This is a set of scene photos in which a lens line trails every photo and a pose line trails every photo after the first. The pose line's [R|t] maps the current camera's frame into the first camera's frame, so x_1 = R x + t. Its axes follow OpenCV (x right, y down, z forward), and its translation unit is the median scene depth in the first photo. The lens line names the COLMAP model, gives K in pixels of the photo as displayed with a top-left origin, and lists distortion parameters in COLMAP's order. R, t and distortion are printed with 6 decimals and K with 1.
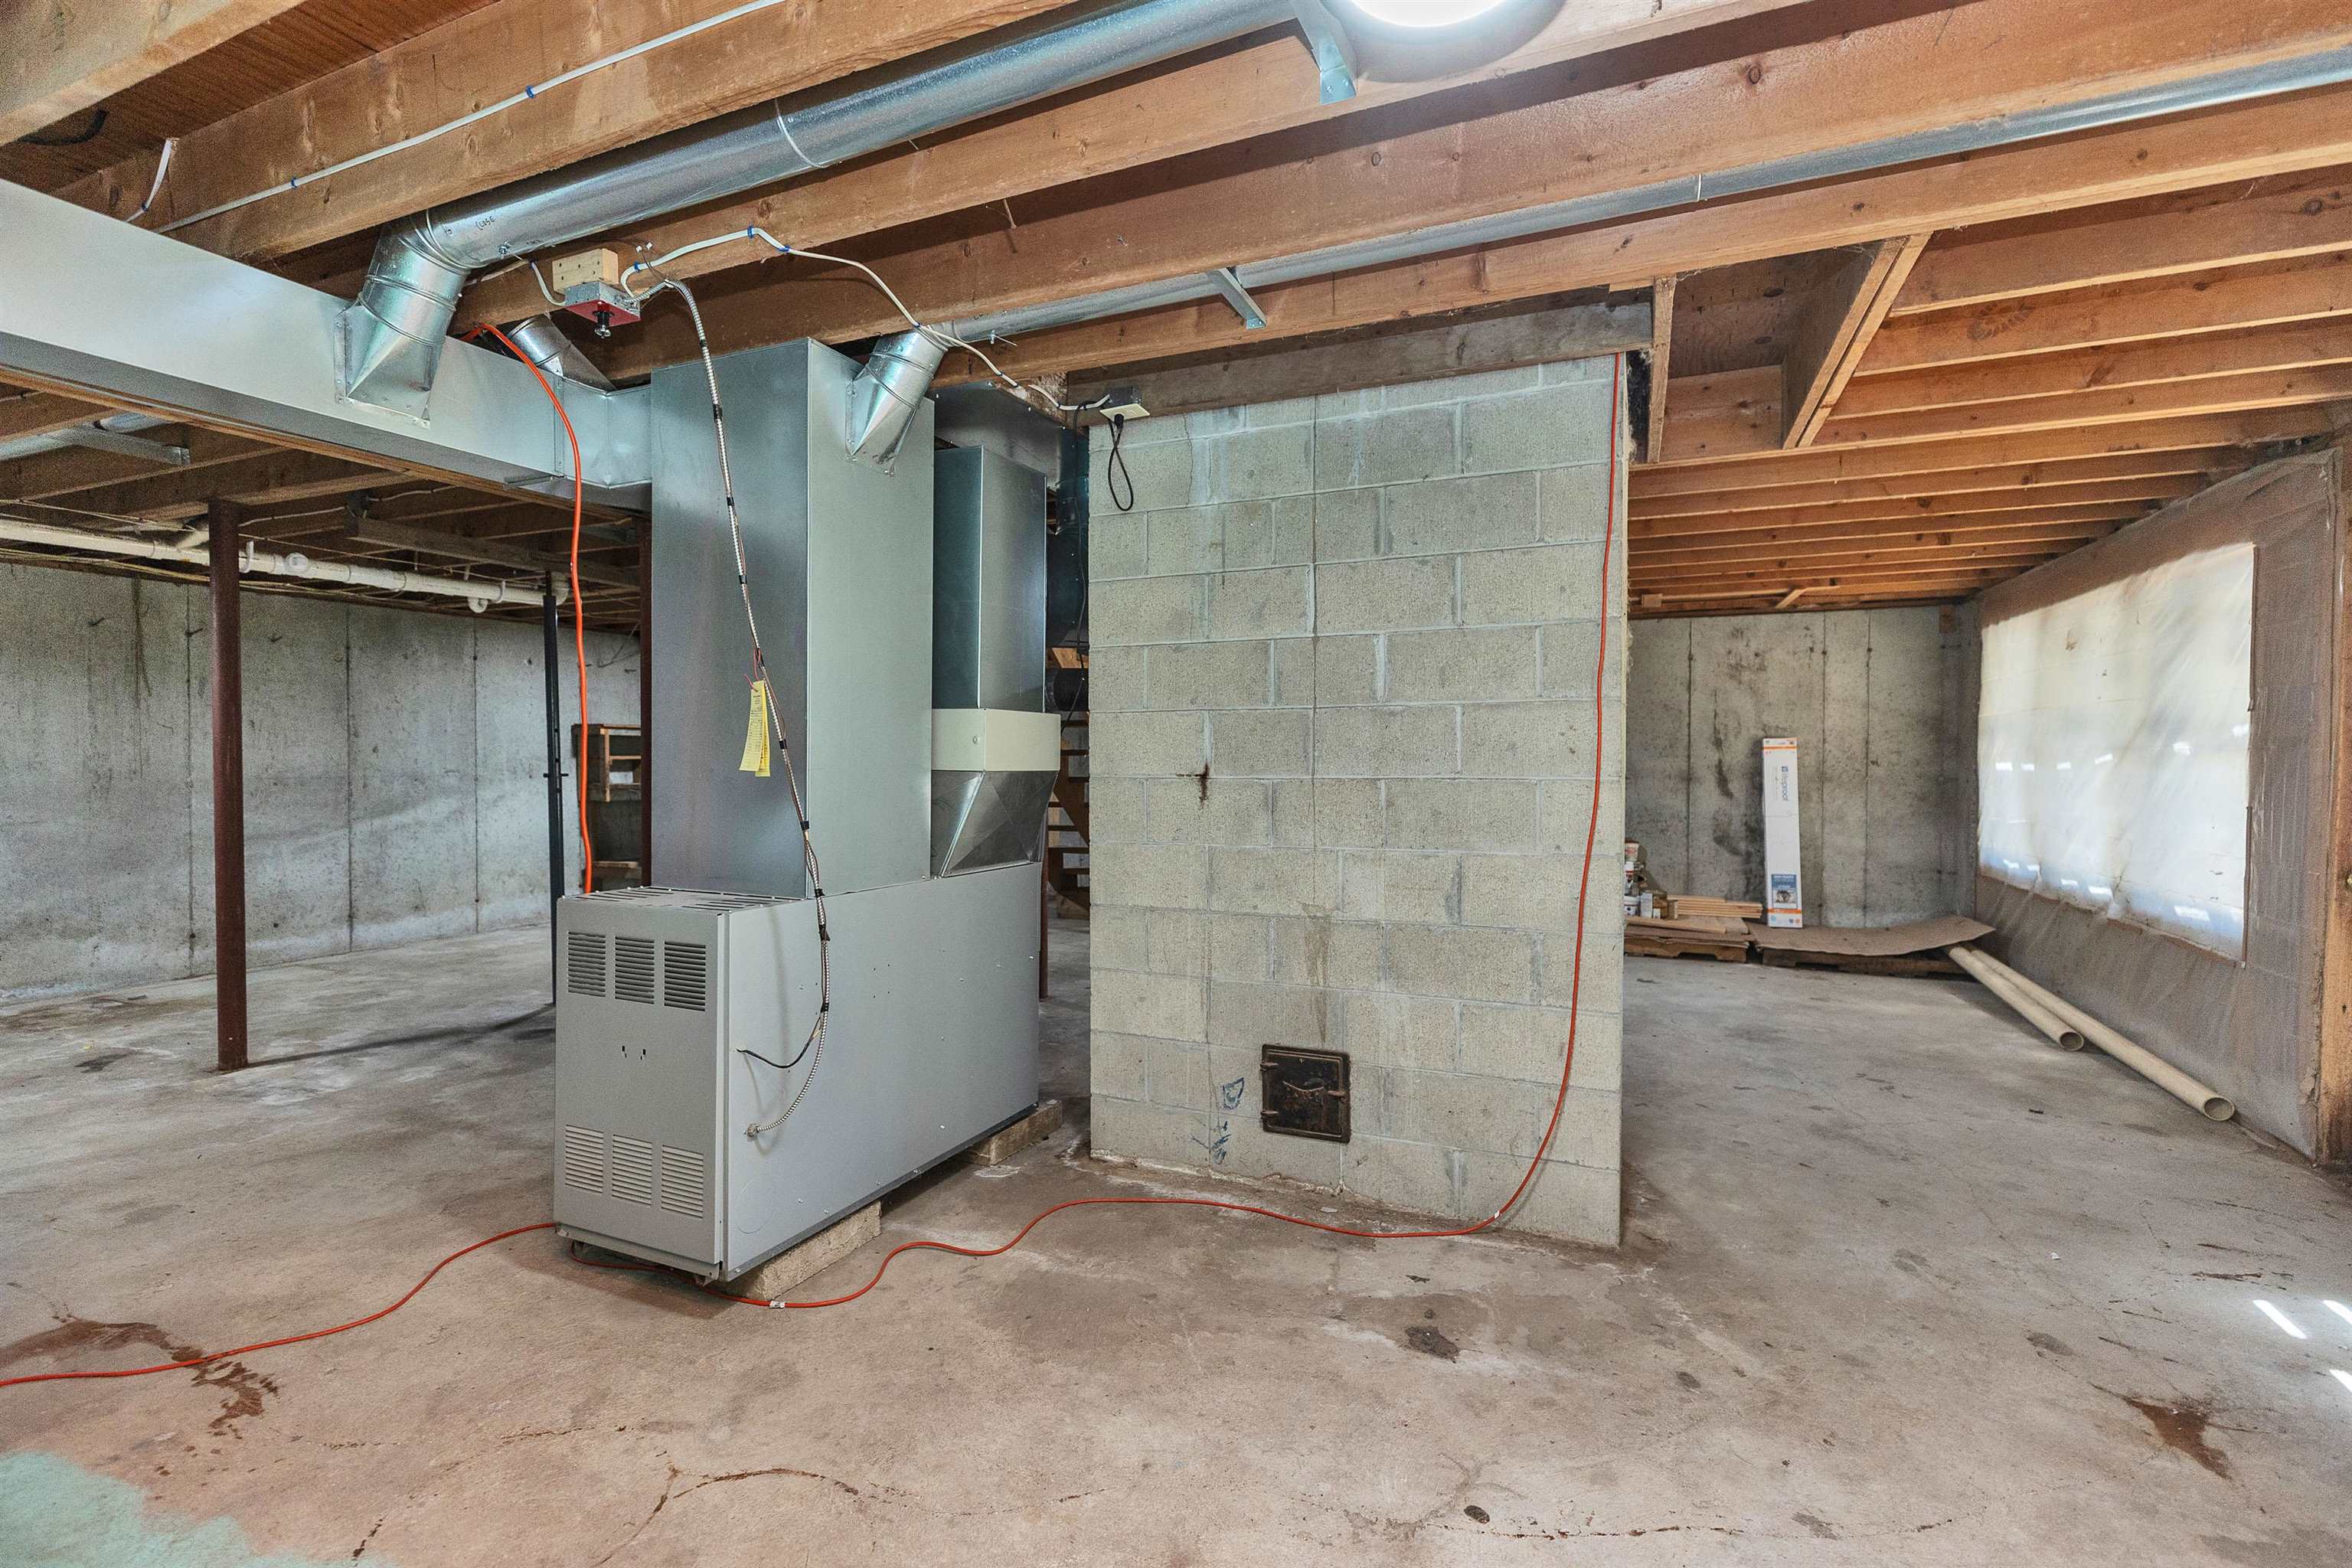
lens RADIAL K [[1066.9, 0, 1176.8], [0, 1066.9, 769.1], [0, 0, 1]] dist [0.004754, -0.001151]
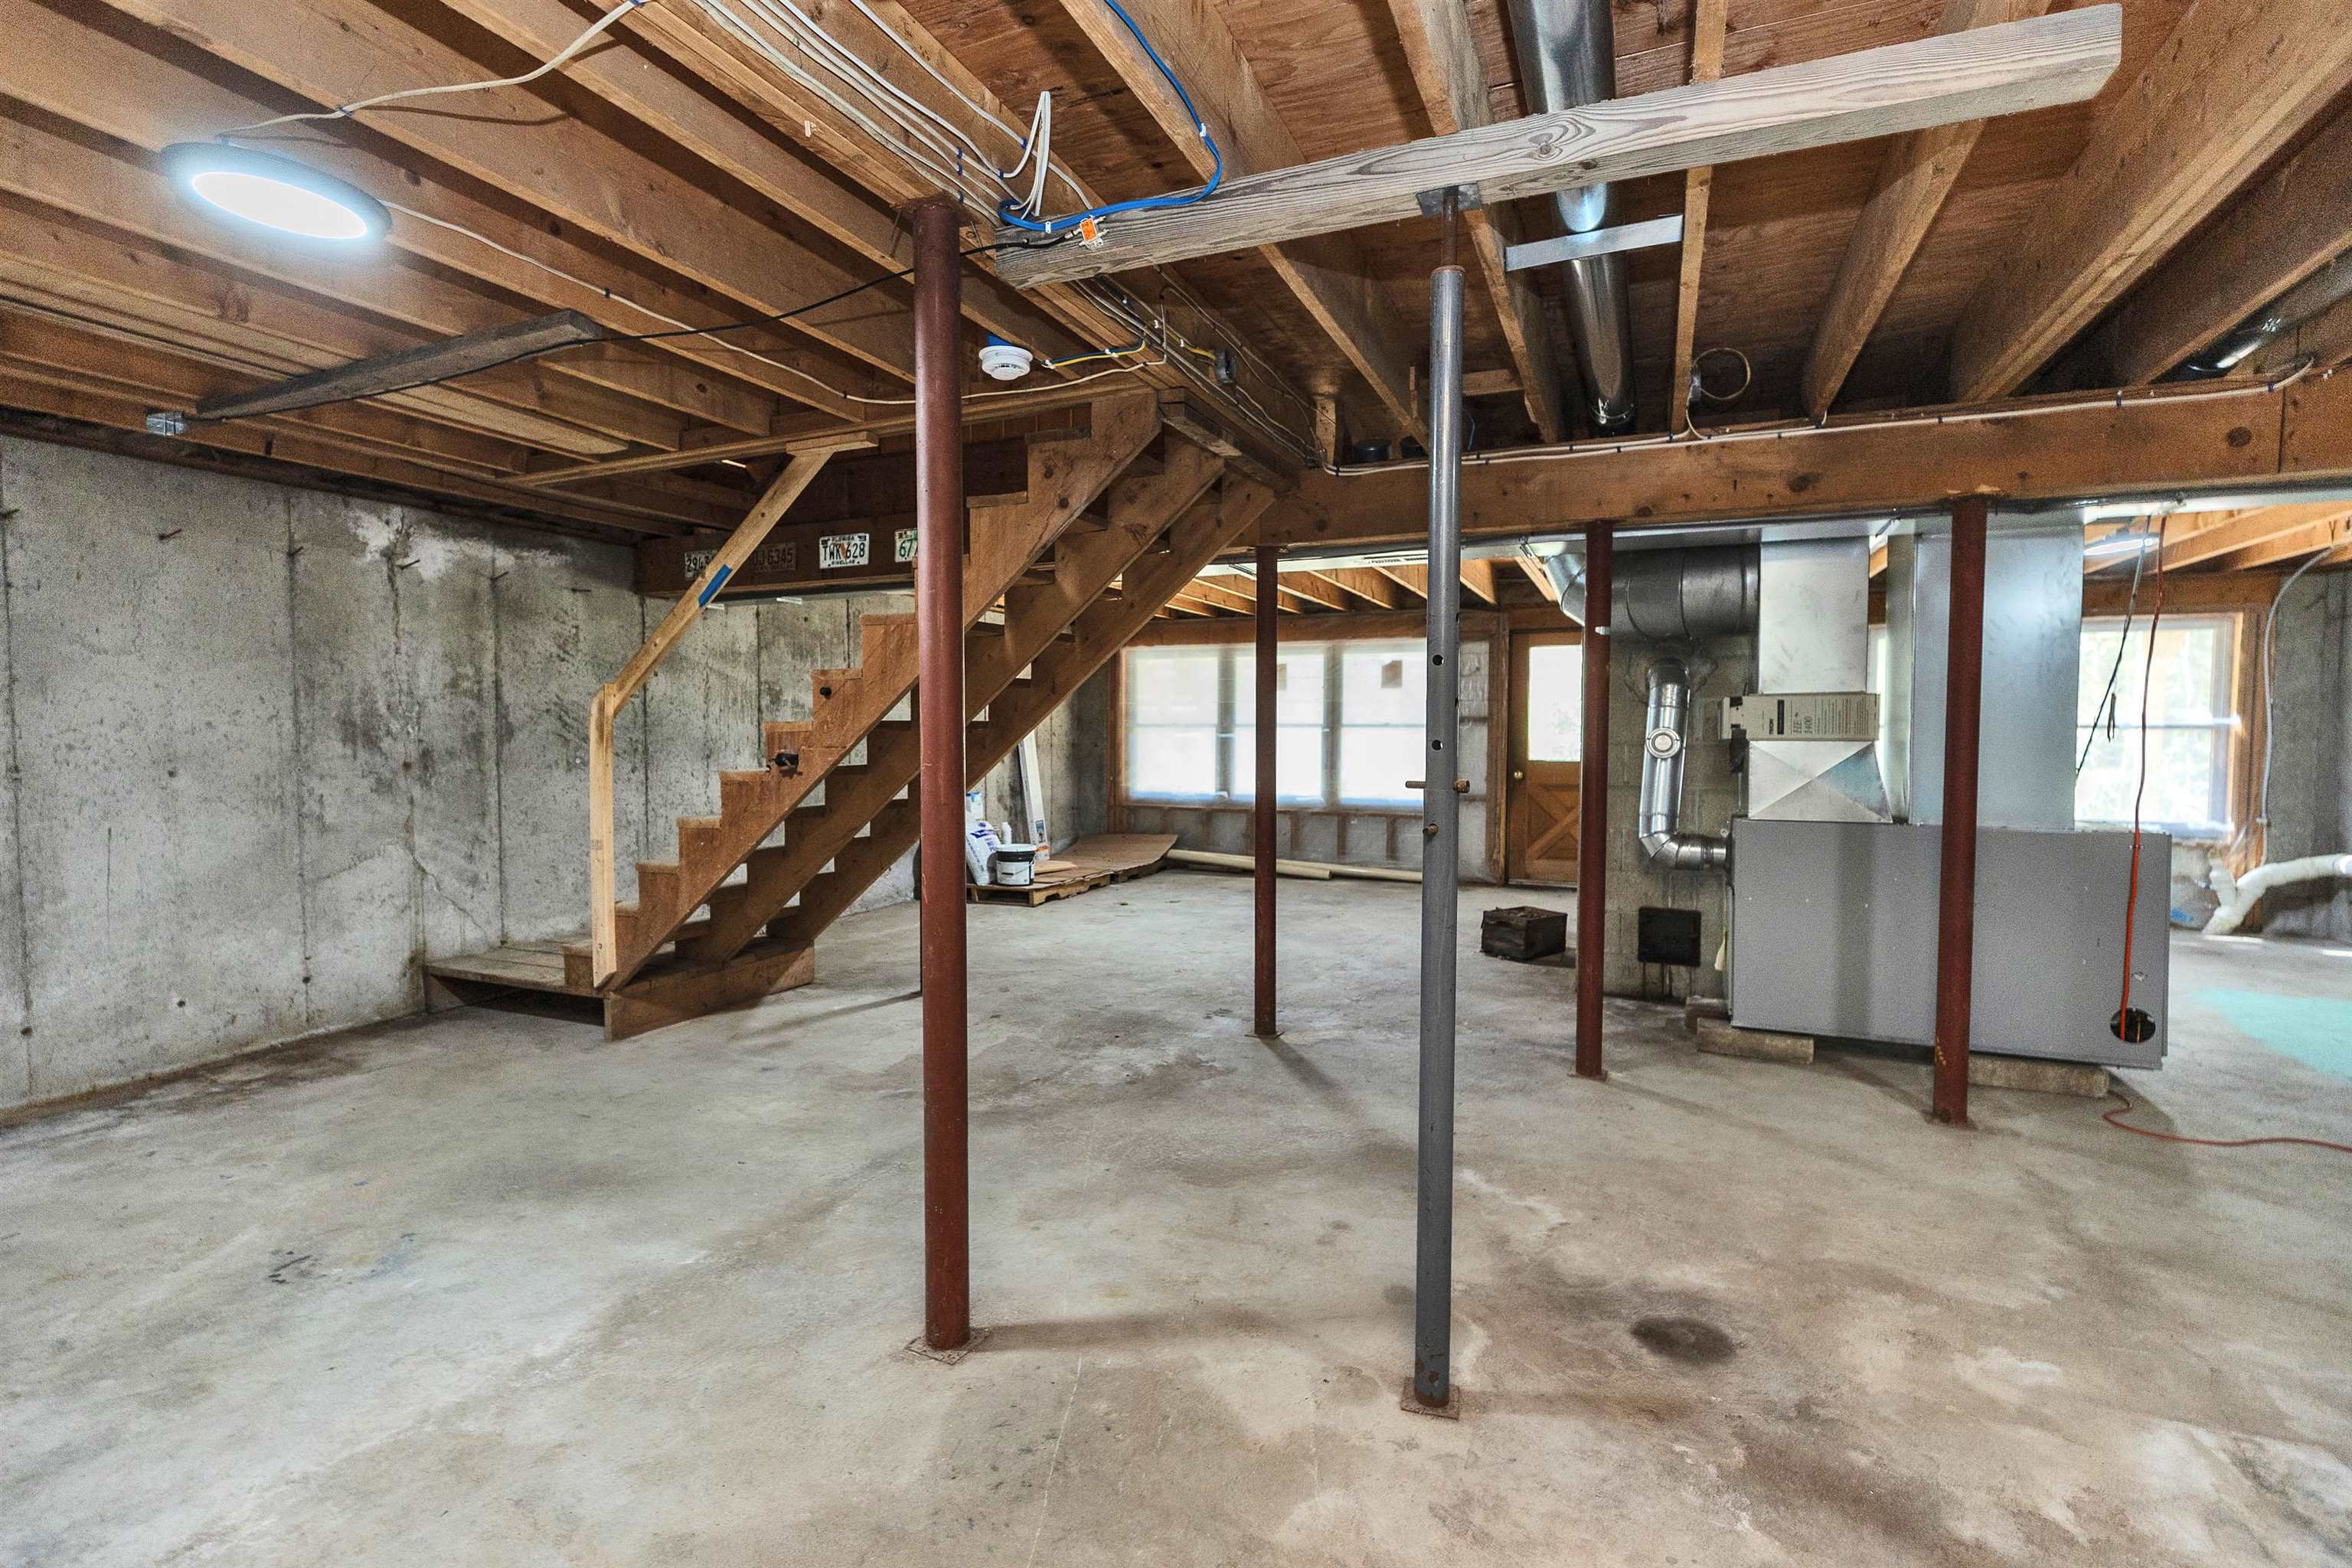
lens RADIAL K [[1066.9, 0, 1156.8], [0, 1066.9, 787.2], [0, 0, 1]] dist [0.004754, -0.001151]
pose [[0.012511, -0.061195, 0.998047, -1.802406], [0.006149, 0.998111, 0.061122, -0.034237], [-0.999903, 0.005372, 0.012864, 2.092853]]
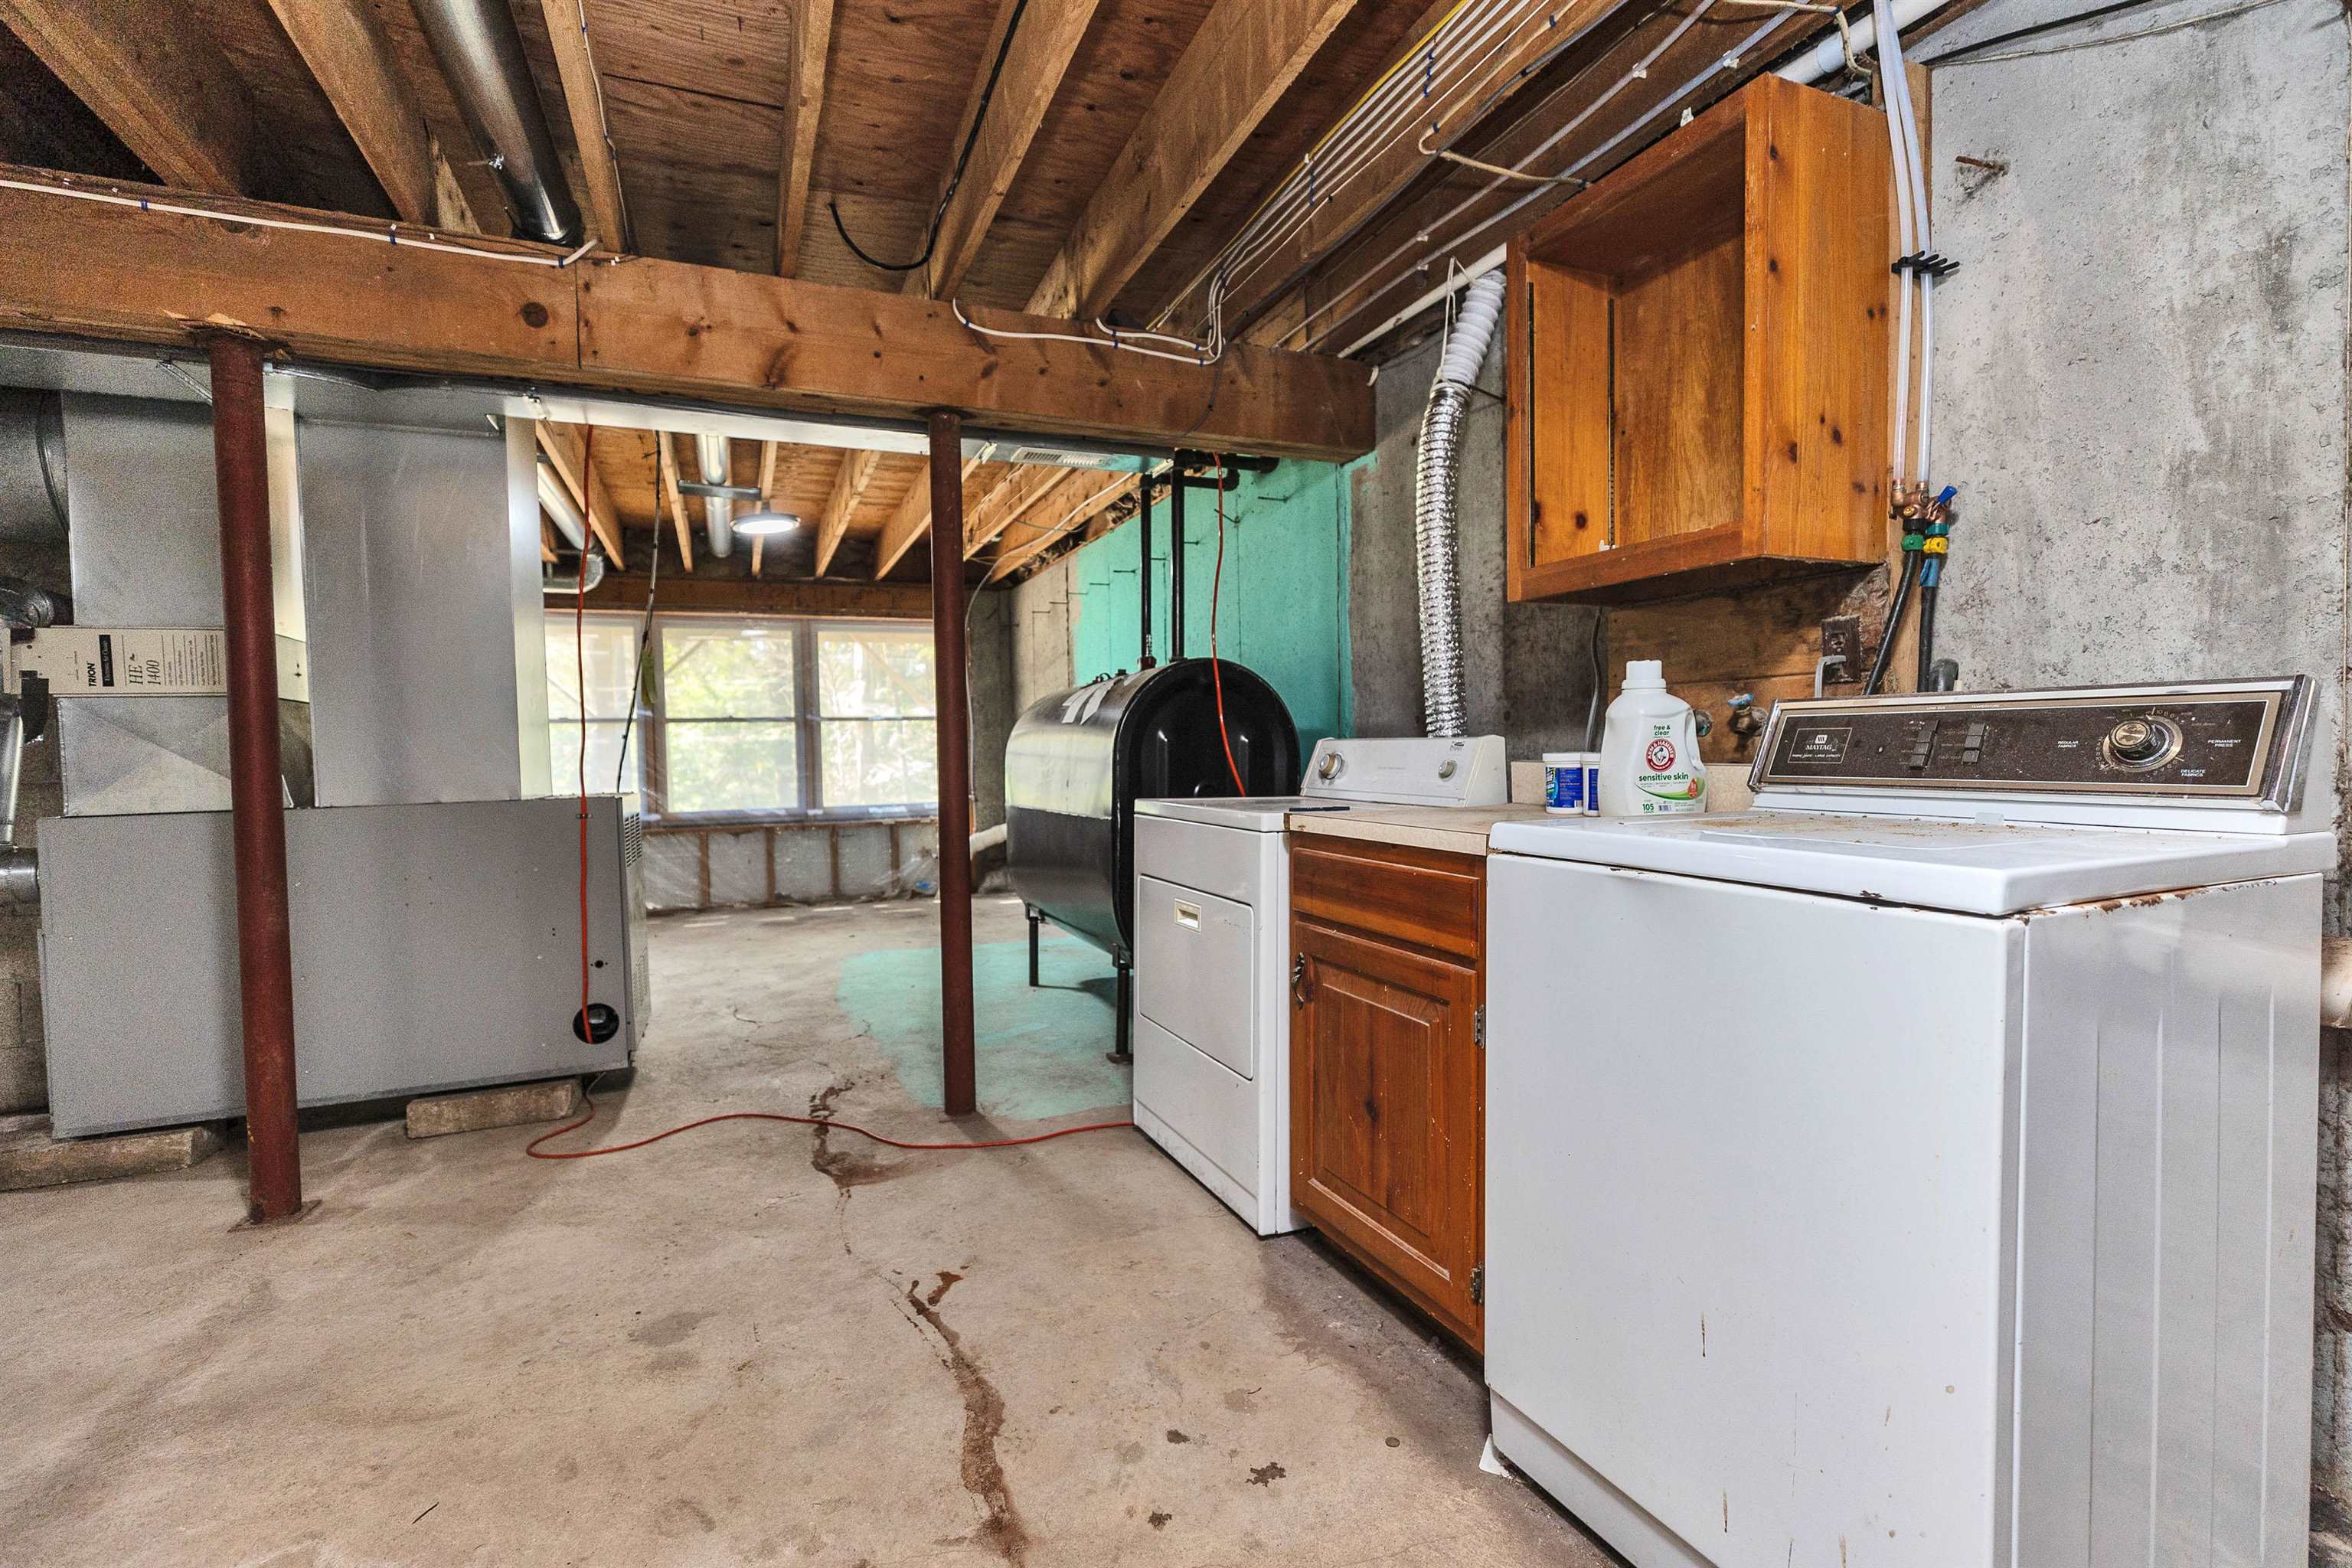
lens RADIAL K [[1066.9, 0, 1182.5], [0, 1066.9, 790.0], [0, 0, 1]] dist [0.004754, -0.001151]
pose [[-0.725717, -0.016460, 0.687797, -1.713931], [0.024123, 0.998490, 0.049348, 0.058494], [-0.687571, 0.052405, -0.724224, 1.298349]]
